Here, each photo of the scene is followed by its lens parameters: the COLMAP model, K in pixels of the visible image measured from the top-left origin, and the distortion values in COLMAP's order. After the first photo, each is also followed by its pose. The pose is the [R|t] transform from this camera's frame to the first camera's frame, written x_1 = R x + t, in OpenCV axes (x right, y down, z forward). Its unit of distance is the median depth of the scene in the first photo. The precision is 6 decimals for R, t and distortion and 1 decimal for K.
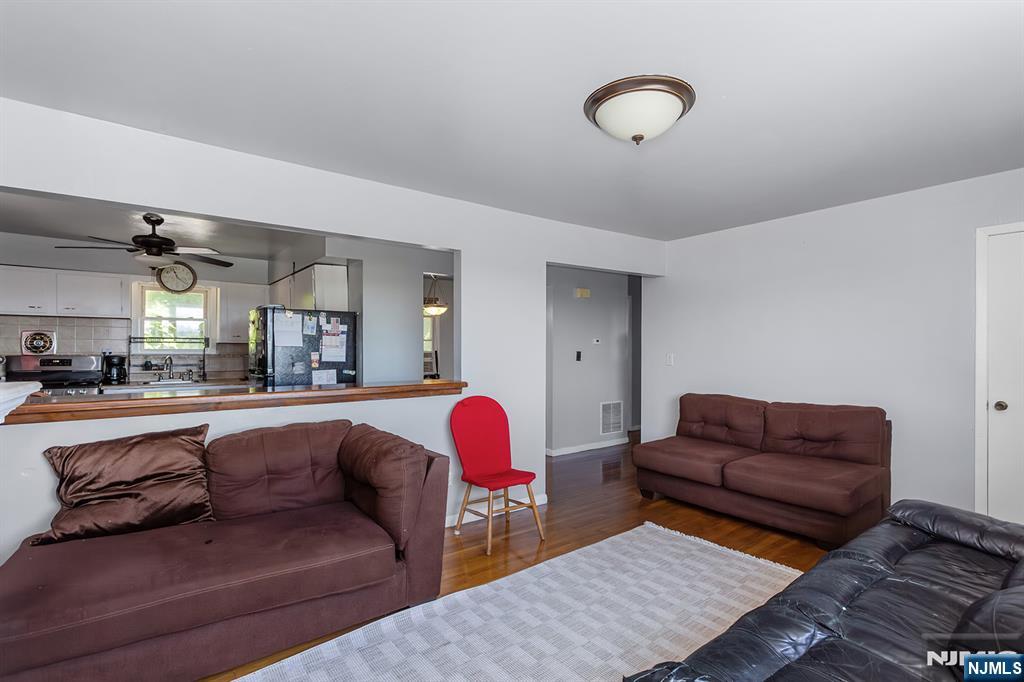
lens RADIAL K [[487.1, 0, 516.5], [0, 487.1, 348.3], [0, 0, 1]] dist [0.000496, 0.000484]
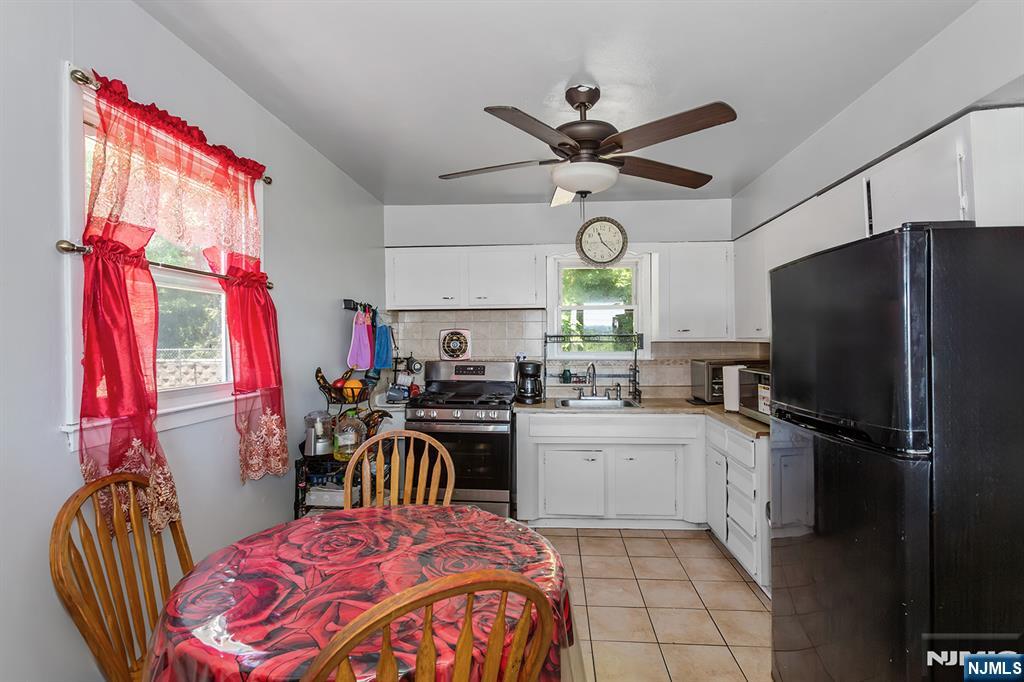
lens RADIAL K [[487.1, 0, 516.5], [0, 487.1, 348.3], [0, 0, 1]] dist [0.000496, 0.000484]
pose [[0.746204, -0.001348, -0.665716, -0.365419], [0.007866, 0.999946, 0.006793, -0.009301], [0.665671, -0.010305, 0.746174, 0.458057]]
